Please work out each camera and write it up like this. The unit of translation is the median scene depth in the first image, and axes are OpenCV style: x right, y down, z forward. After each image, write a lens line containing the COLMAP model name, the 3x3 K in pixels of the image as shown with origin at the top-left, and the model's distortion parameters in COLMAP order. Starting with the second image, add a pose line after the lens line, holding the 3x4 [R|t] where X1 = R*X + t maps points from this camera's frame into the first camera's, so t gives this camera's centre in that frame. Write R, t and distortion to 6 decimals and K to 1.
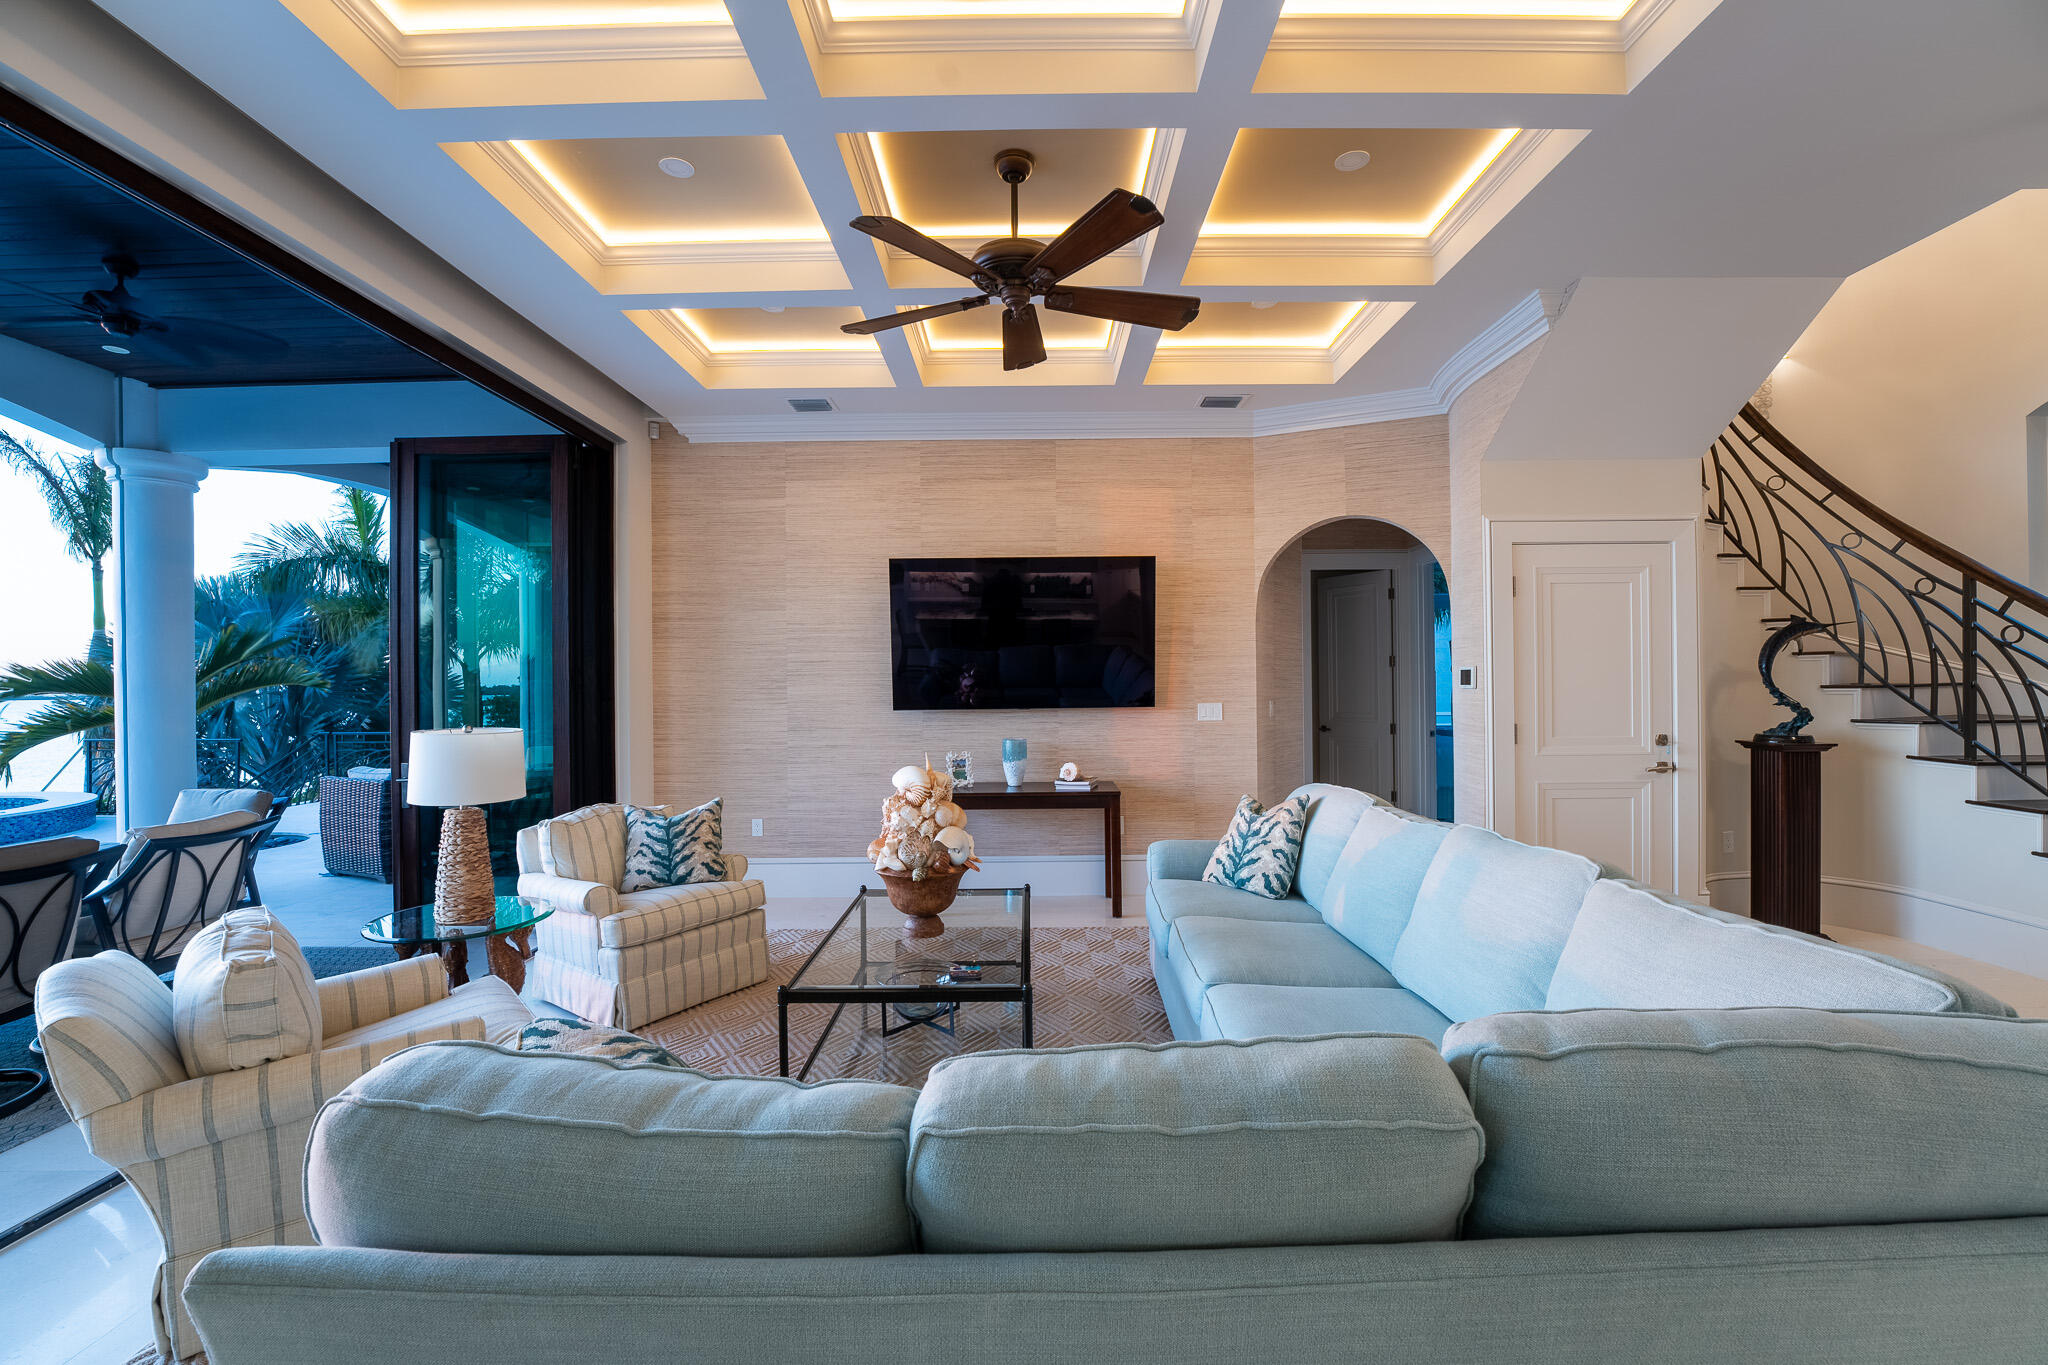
lens RADIAL K [[834.3, 0, 1018.8], [0, 834.3, 682.0], [0, 0, 1]] dist [-0.035097, 0.005680]
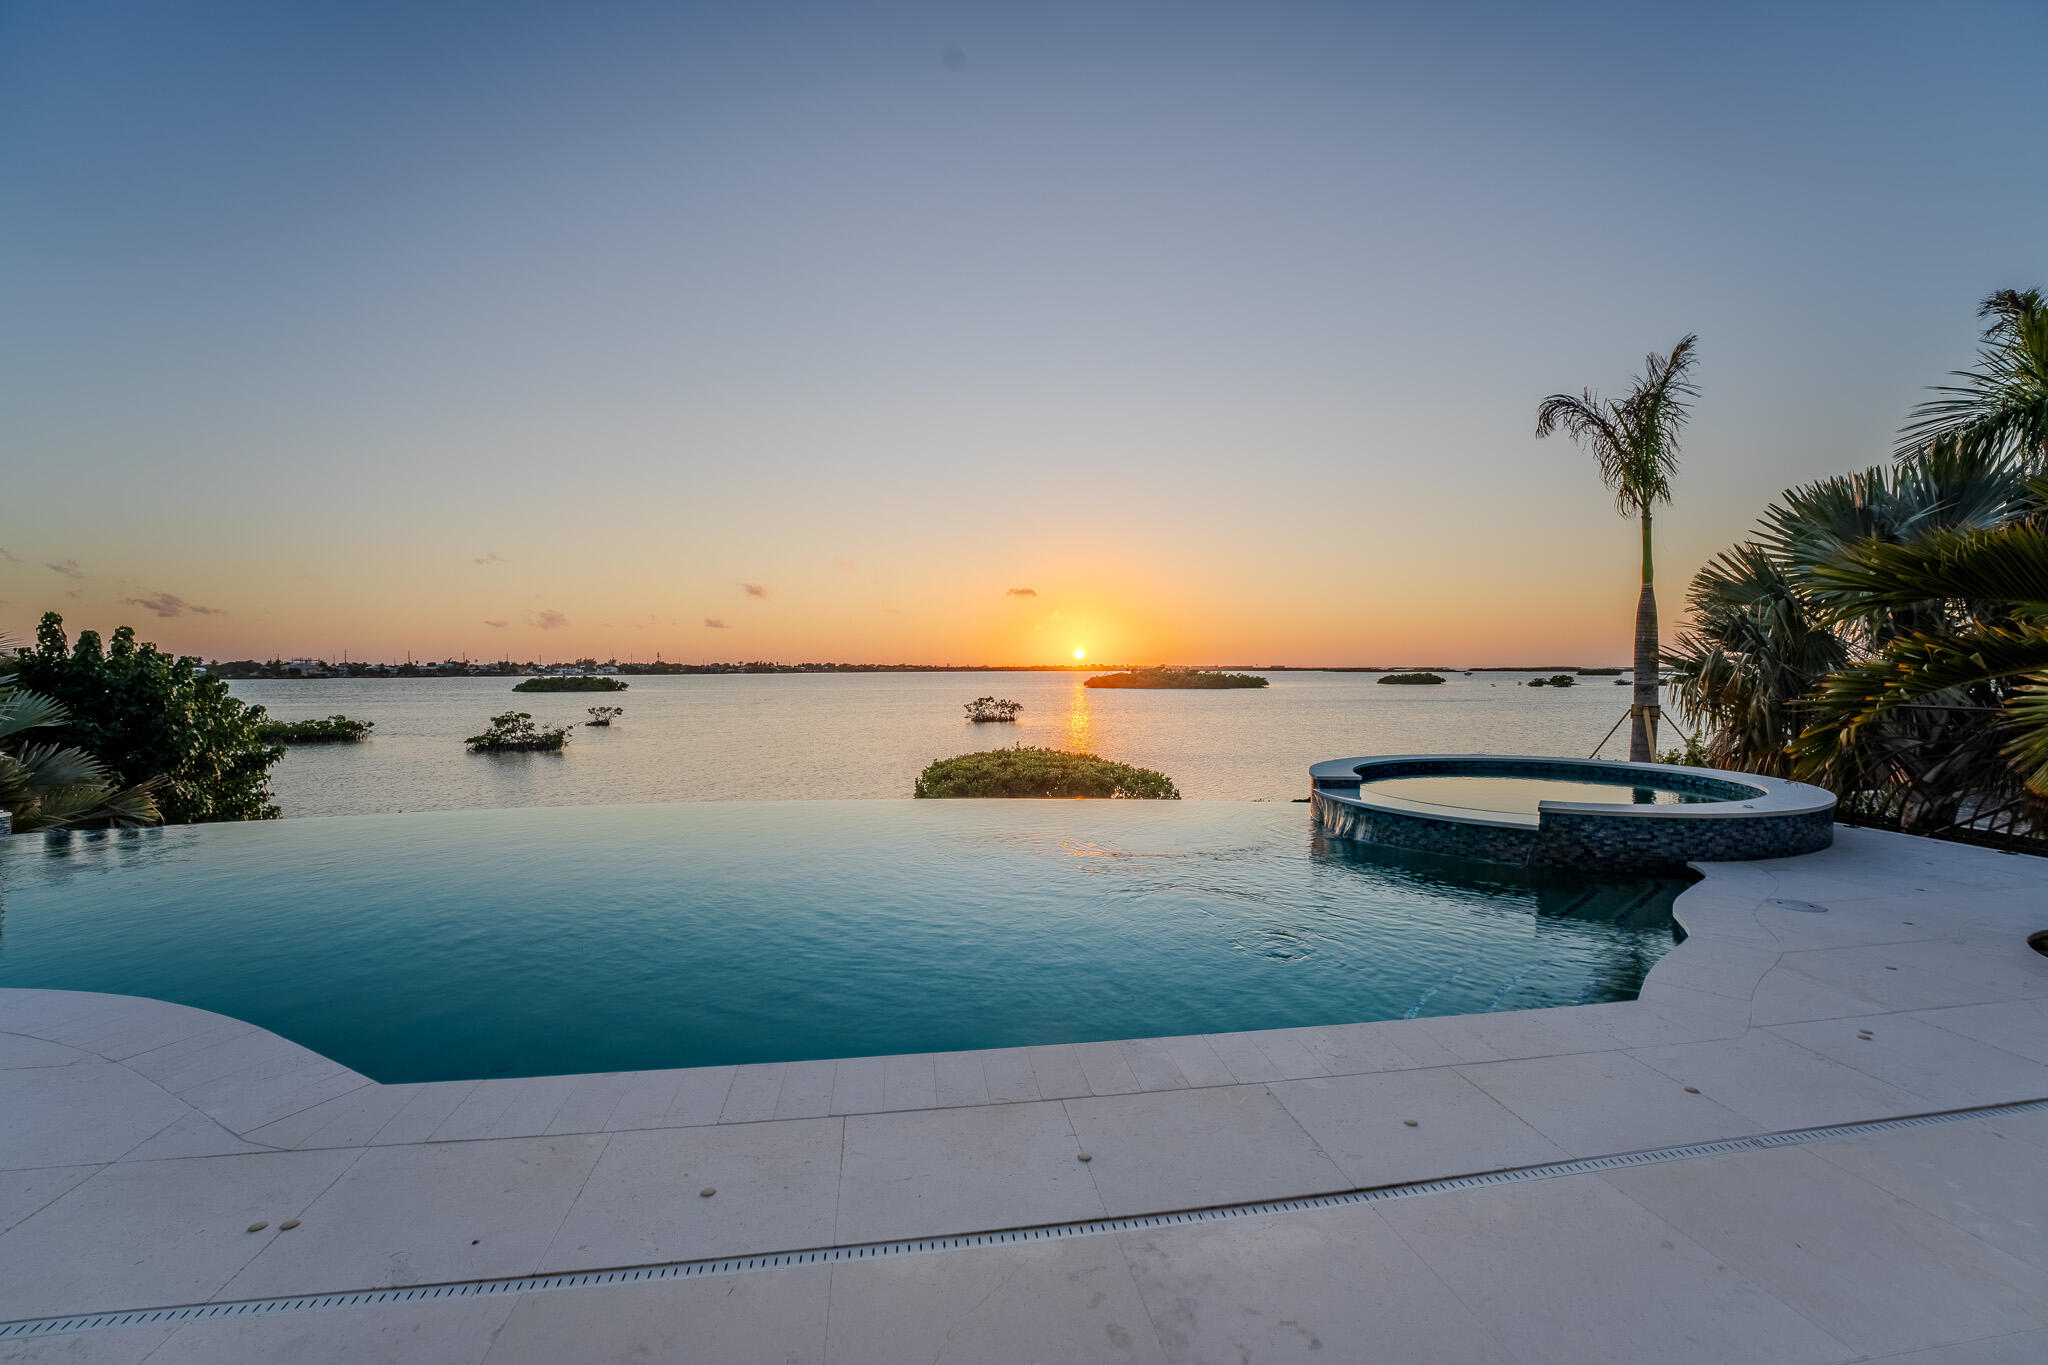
lens RADIAL K [[854.6, 0, 1024.0], [0, 854.6, 682.5], [0, 0, 1]] dist [-0.038655, 0.008655]
pose [[0.164859, 0.027688, -0.985928, -1.243281], [0.002902, 0.999588, 0.028556, 0.074119], [0.986313, -0.007569, 0.164711, 0.553248]]
